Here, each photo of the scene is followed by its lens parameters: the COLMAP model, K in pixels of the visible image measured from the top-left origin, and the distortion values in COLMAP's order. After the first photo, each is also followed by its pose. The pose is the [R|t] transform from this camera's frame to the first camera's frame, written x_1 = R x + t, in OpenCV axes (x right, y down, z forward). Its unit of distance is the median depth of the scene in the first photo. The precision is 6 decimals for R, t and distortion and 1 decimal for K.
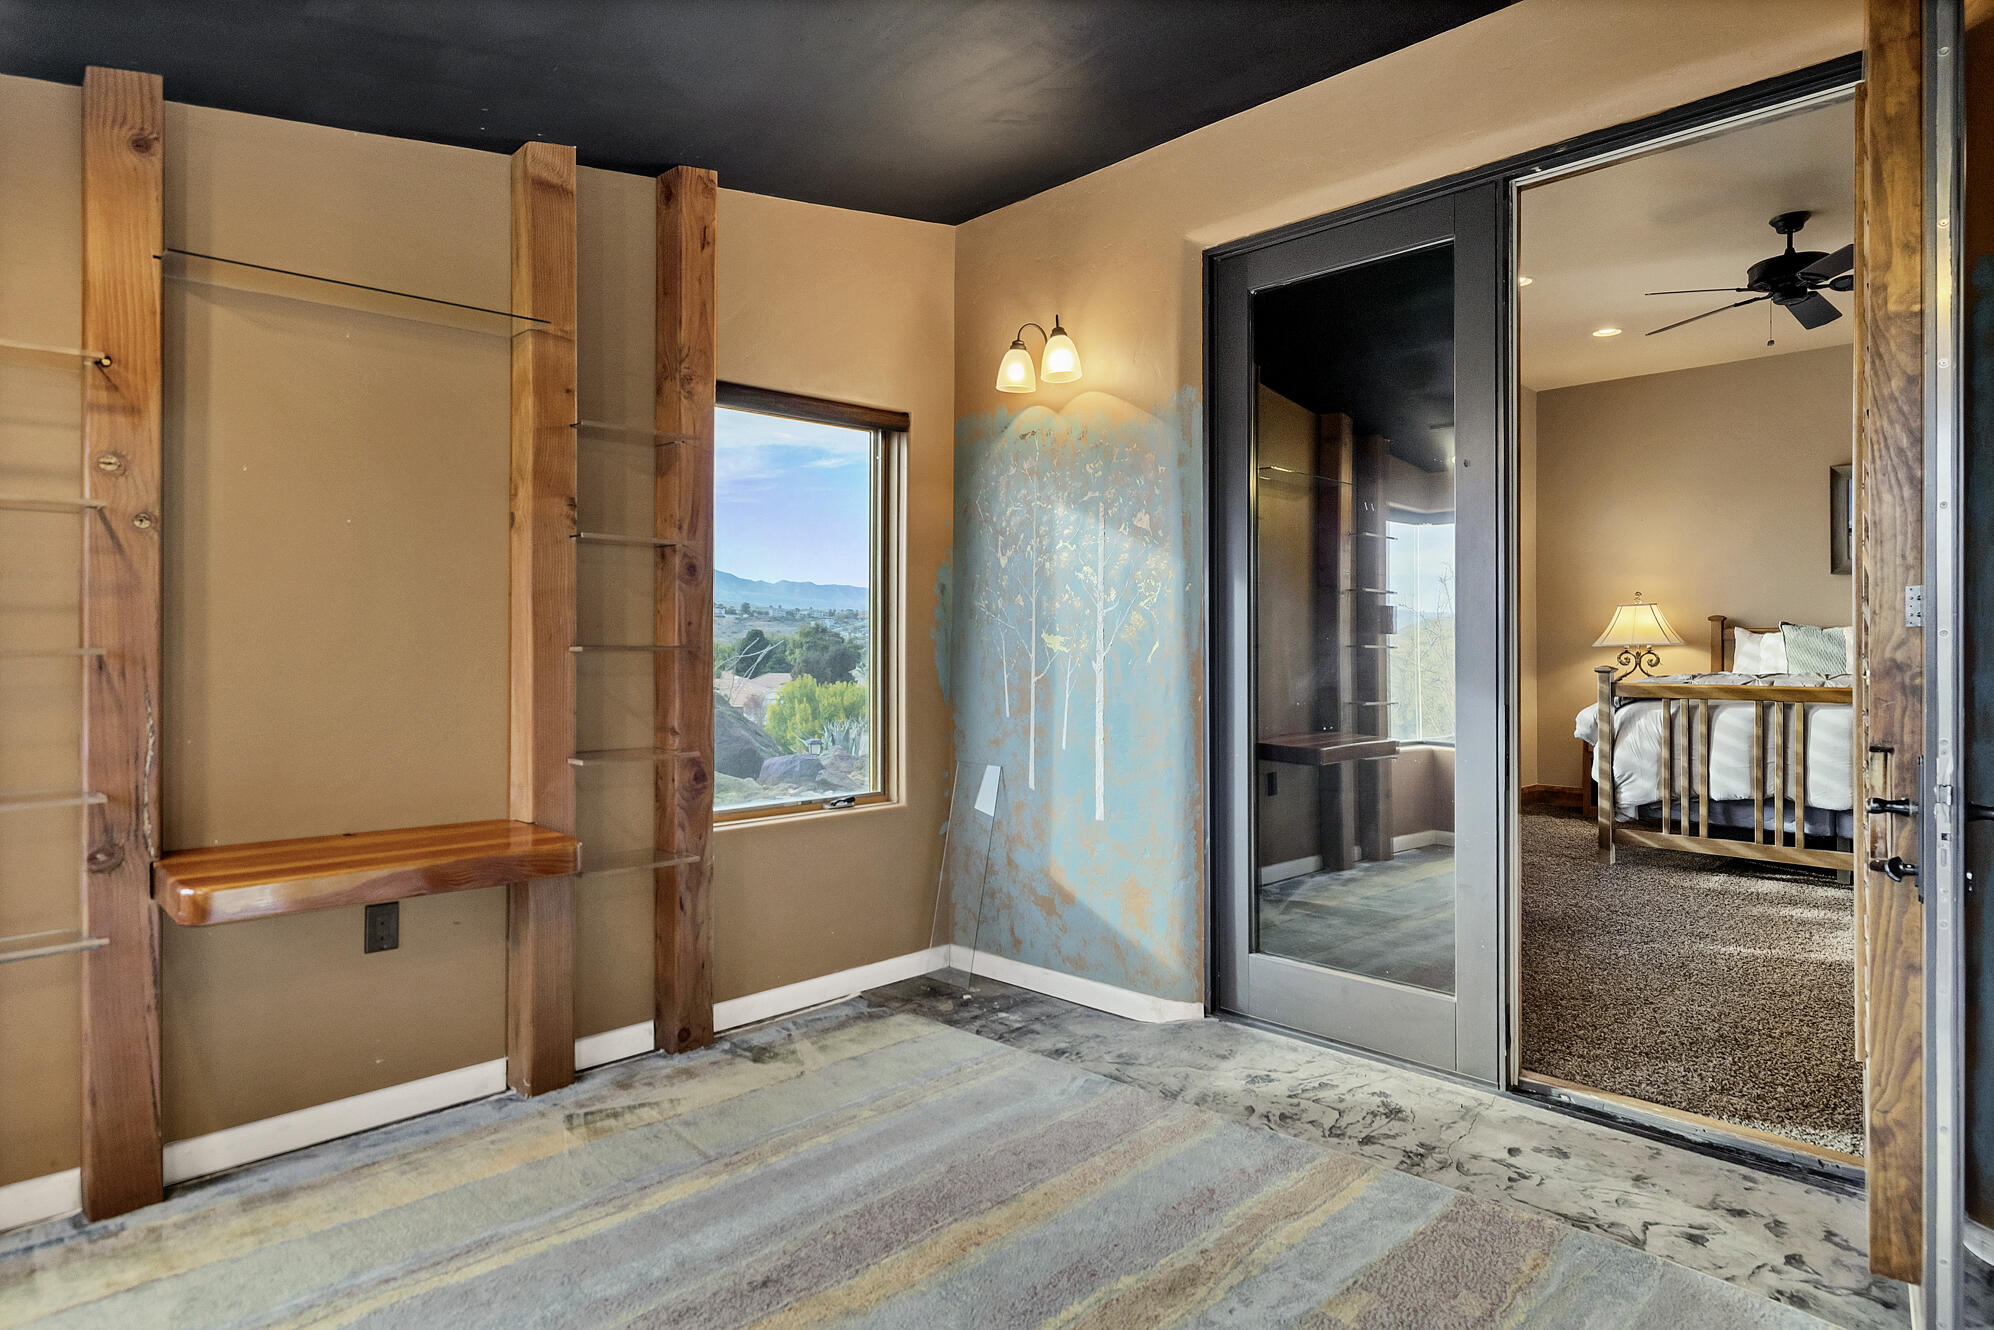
lens RADIAL K [[1117.5, 0, 997.0], [0, 1117.5, 665.0], [0, 0, 1]] dist [-0.004574, -0.001717]
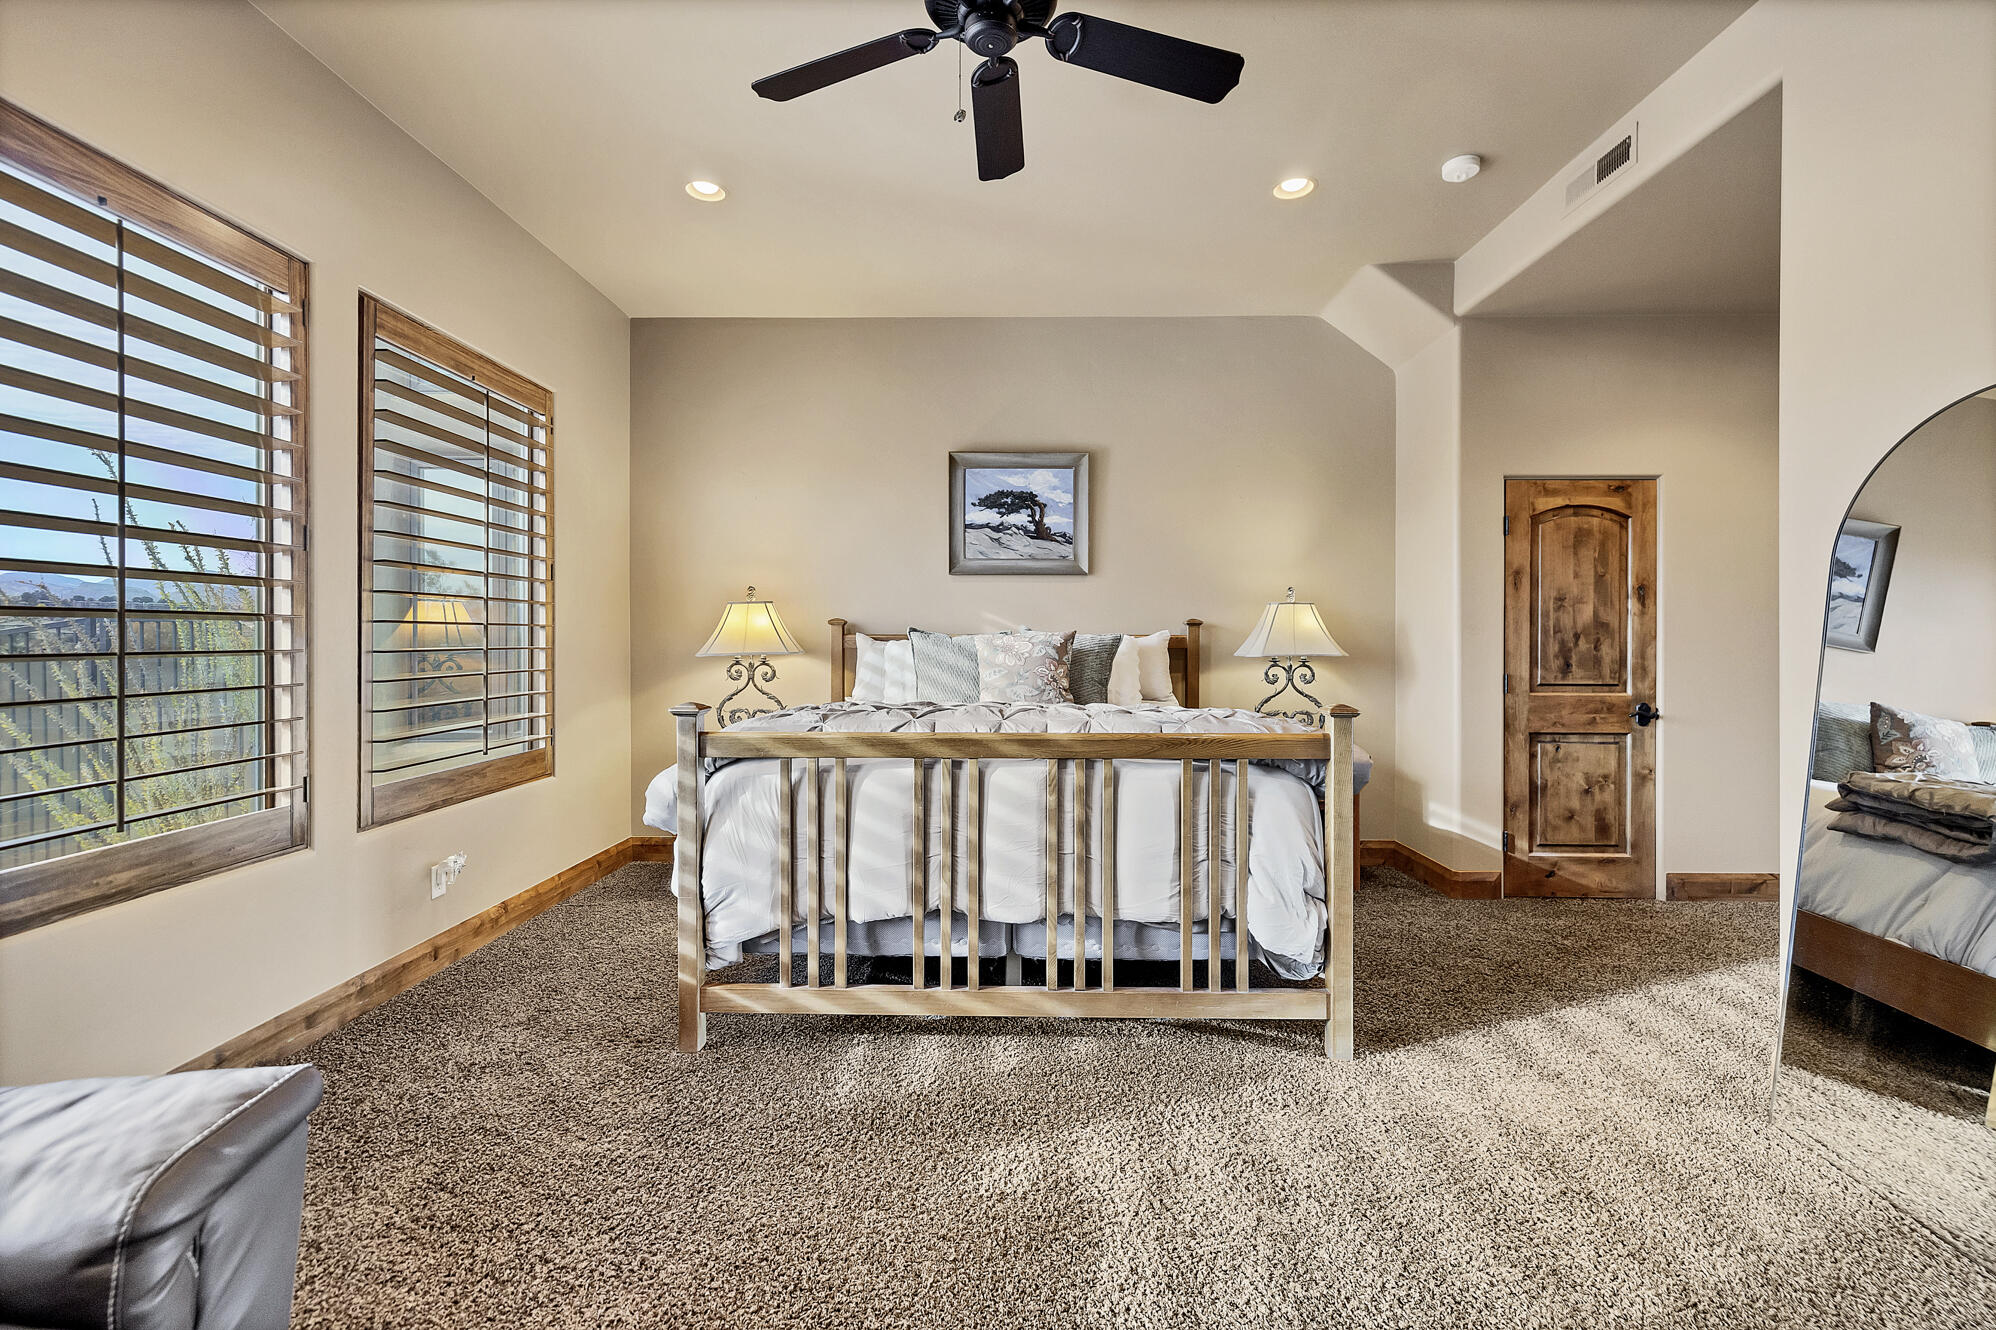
lens RADIAL K [[866.4, 0, 998.0], [0, 866.4, 644.5], [0, 0, 1]] dist [0.001476, 0.000315]
pose [[0.707167, 0.000562, 0.707046, 0.355522], [0.006271, 0.999955, -0.007067, -0.025838], [-0.707019, 0.009431, 0.707132, 0.594857]]
